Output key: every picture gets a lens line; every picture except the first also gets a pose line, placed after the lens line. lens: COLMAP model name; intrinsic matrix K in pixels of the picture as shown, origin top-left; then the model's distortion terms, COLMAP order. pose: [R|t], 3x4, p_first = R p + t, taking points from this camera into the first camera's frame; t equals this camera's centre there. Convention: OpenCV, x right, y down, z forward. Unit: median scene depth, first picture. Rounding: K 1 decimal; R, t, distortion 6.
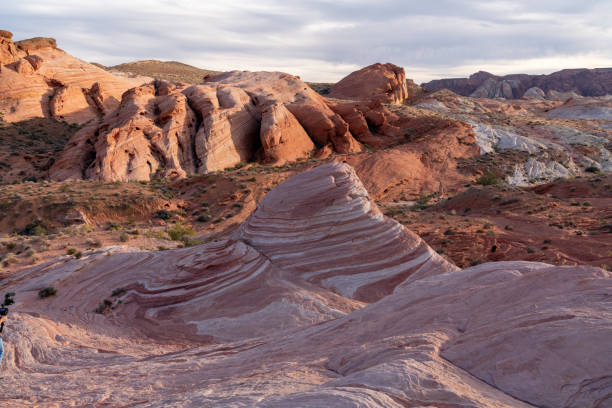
lens RADIAL K [[603.5, 0, 303.1], [0, 603.5, 203.2], [0, 0, 1]] dist [0.007255, -0.001230]
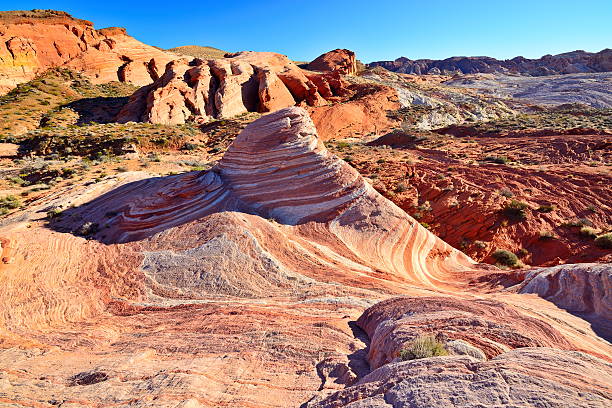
lens RADIAL K [[360.7, 0, 304.5], [0, 360.7, 201.7], [0, 0, 1]] dist [-0.059309, 0.050220]
pose [[0.999412, 0.000313, 0.034275, 0.013369], [-0.006220, 0.985013, 0.172369, -0.000770], [-0.033707, -0.172481, 0.984436, 0.061812]]
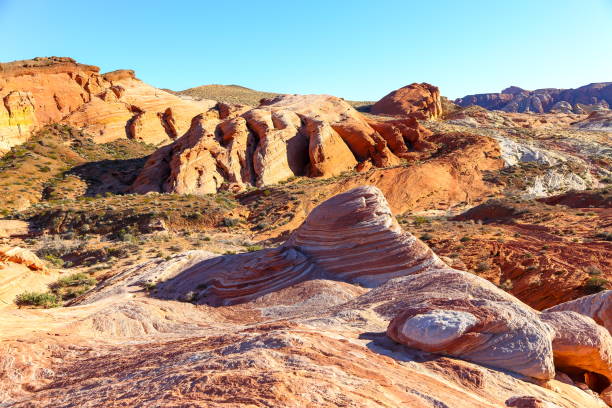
lens RADIAL K [[544.5, 0, 306.0], [0, 544.5, 204.0], [0, 0, 1]] dist [0.000227, 0.006769]
pose [[0.996961, -0.004462, -0.077770, 0.004039], [0.003802, 0.999956, -0.008632, -0.005051], [0.077805, 0.008310, 0.996934, -0.038670]]
